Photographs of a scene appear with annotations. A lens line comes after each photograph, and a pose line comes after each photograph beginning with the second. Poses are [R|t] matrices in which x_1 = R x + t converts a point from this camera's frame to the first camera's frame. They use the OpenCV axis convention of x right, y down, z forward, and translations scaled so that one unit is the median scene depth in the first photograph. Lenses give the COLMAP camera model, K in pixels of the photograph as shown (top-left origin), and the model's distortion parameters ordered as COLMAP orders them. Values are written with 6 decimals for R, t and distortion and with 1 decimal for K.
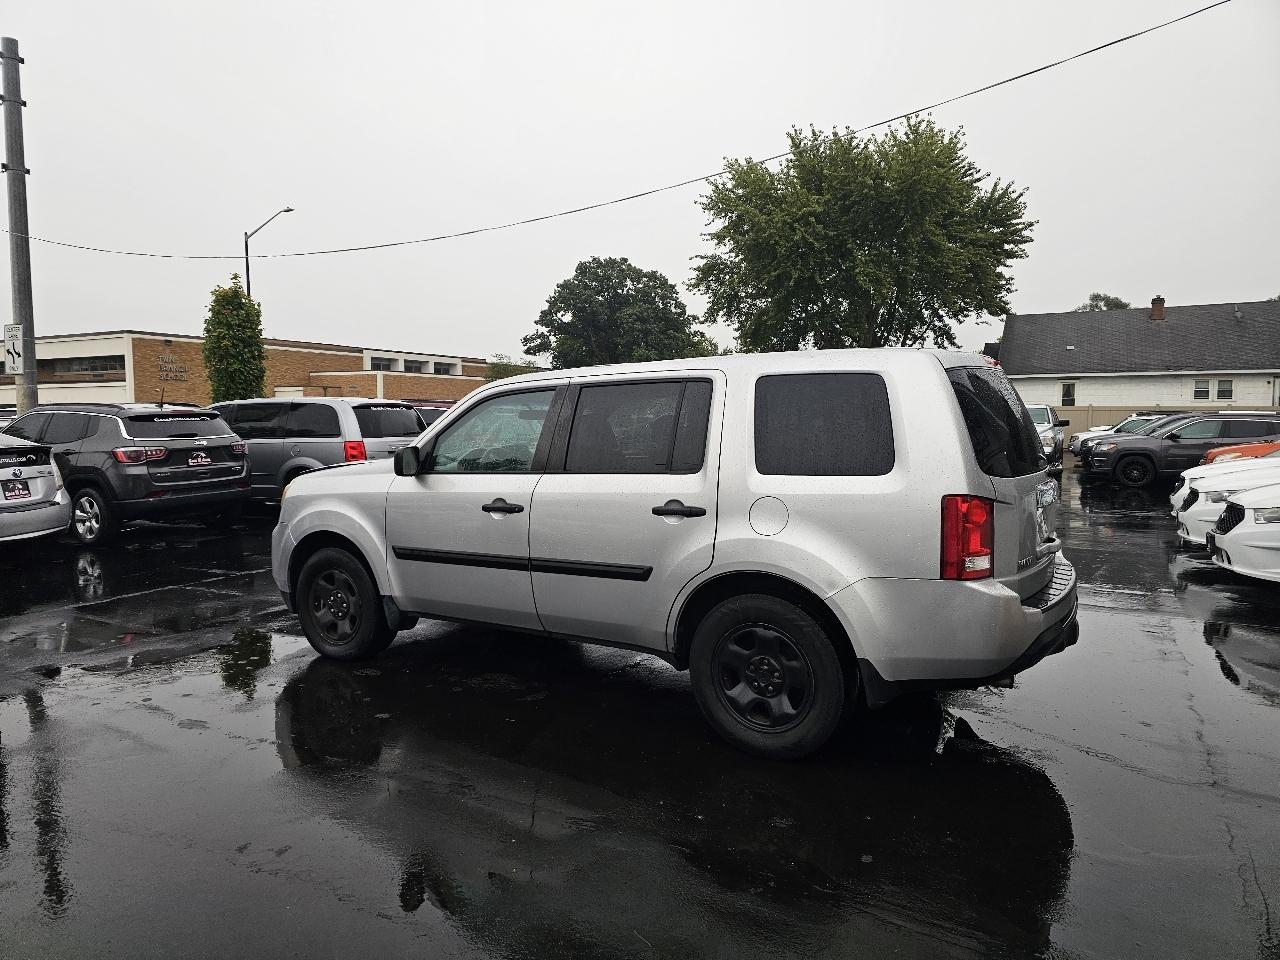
lens RADIAL K [[846.6, 0, 629.0], [0, 846.6, 480.3], [0, 0, 1]] dist [0.066301, -0.063357]
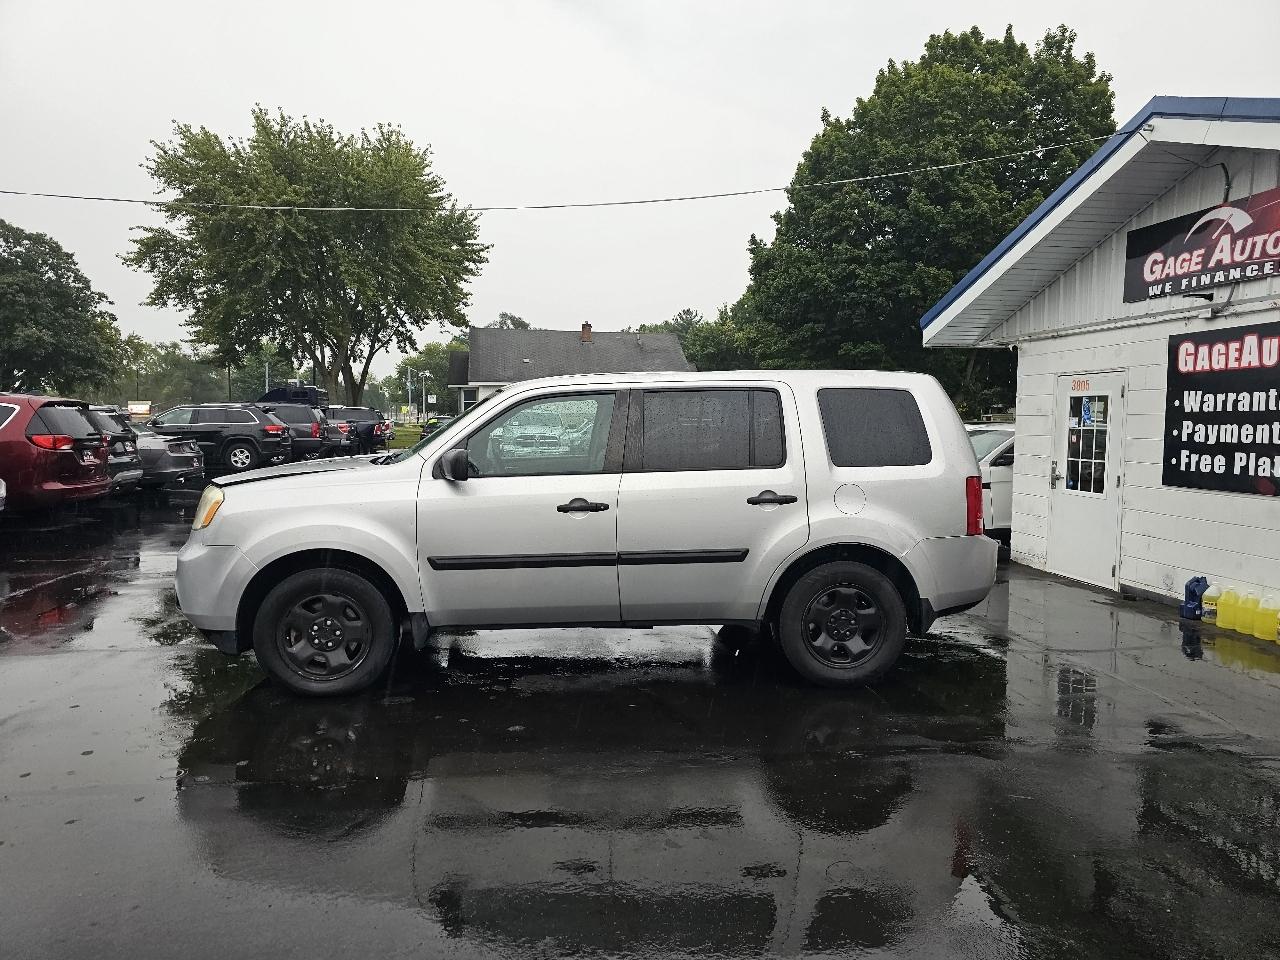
lens RADIAL K [[847.4, 0, 631.1], [0, 847.4, 475.2], [0, 0, 1]] dist [0.059893, -0.050081]
pose [[0.791299, -0.029583, 0.610713, -0.069331], [0.033524, 0.999426, 0.004974, -0.000914], [-0.610510, 0.016538, 0.791836, 0.014262]]
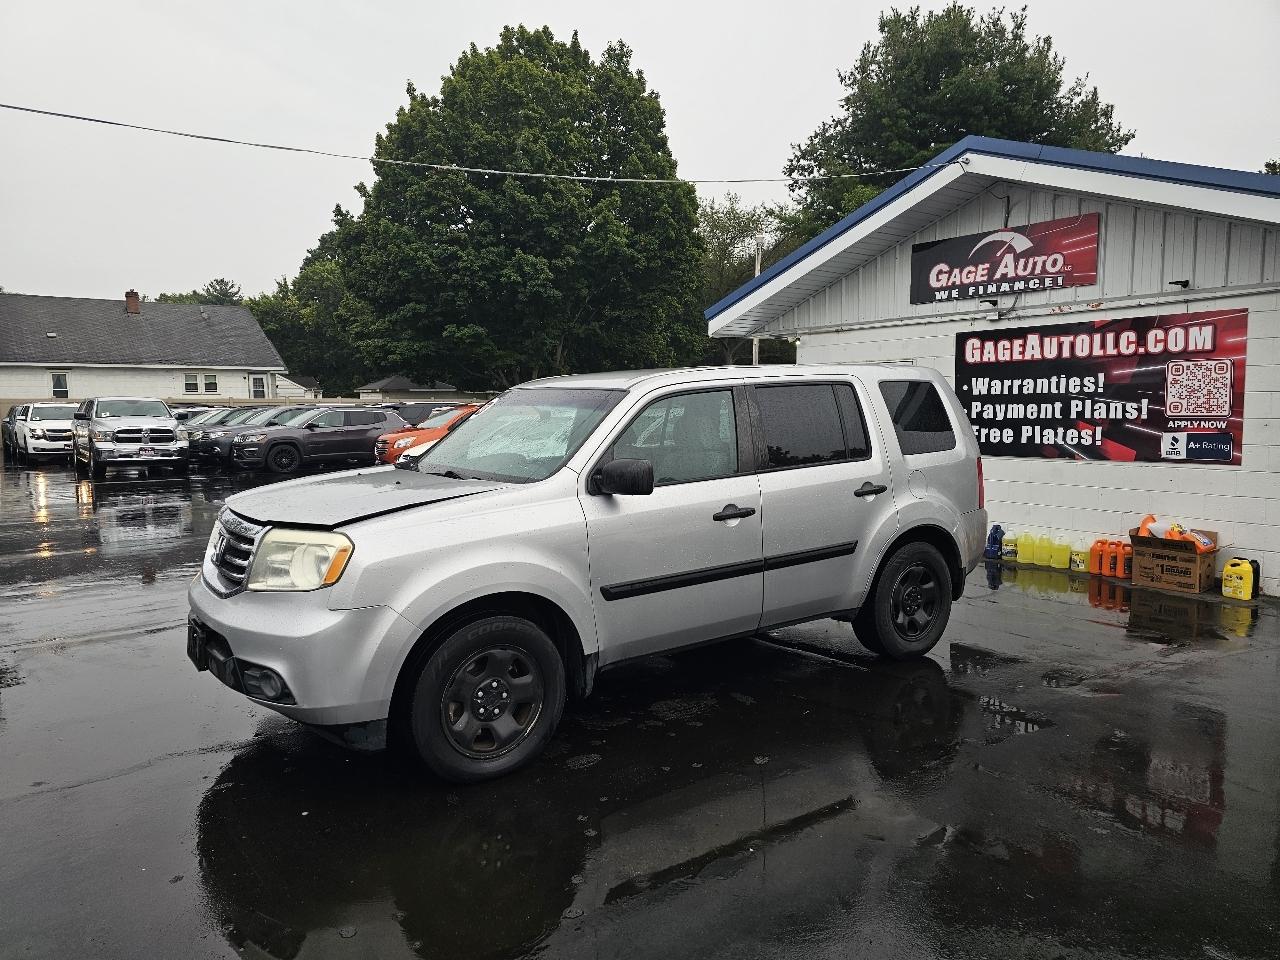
lens RADIAL K [[846.6, 0, 629.0], [0, 846.6, 480.3], [0, 0, 1]] dist [0.066301, -0.063357]
pose [[0.390788, -0.089510, 0.916118, -0.101713], [0.080203, 0.994787, 0.062985, -0.007089], [-0.916980, 0.048861, 0.395930, 0.069224]]
